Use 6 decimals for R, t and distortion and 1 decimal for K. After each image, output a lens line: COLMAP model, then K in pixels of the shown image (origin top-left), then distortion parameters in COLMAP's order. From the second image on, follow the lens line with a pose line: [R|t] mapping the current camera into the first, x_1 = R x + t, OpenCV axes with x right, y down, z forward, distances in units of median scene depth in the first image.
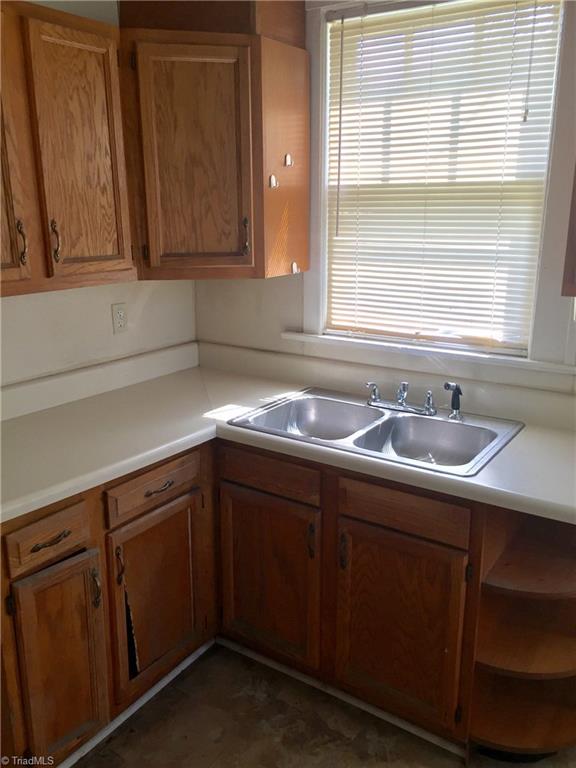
lens RADIAL K [[662.7, 0, 288.0], [0, 662.7, 384.0], [0, 0, 1]] dist [0.084481, -0.115404]
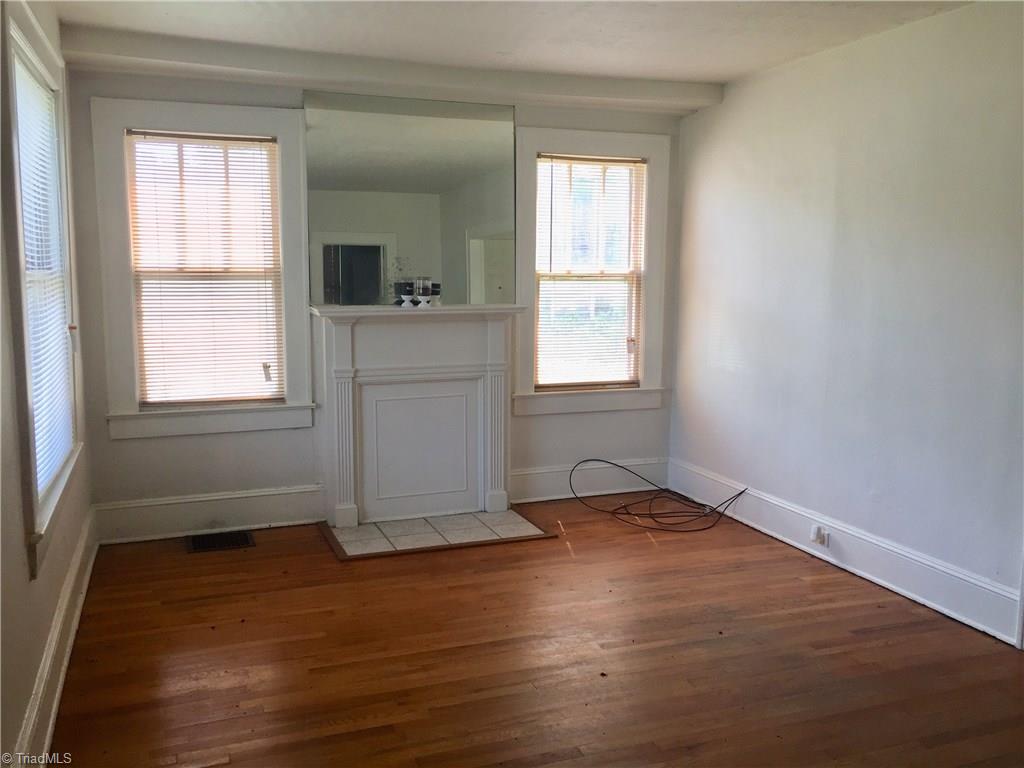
lens RADIAL K [[883.6, 0, 508.8], [0, 883.6, 378.4], [0, 0, 1]] dist [0.084481, -0.115404]
pose [[0.560656, -0.096226, 0.822439, -1.020732], [0.214212, 0.976269, -0.031804, 0.148392], [-0.799861, 0.194007, 0.567964, -0.598404]]
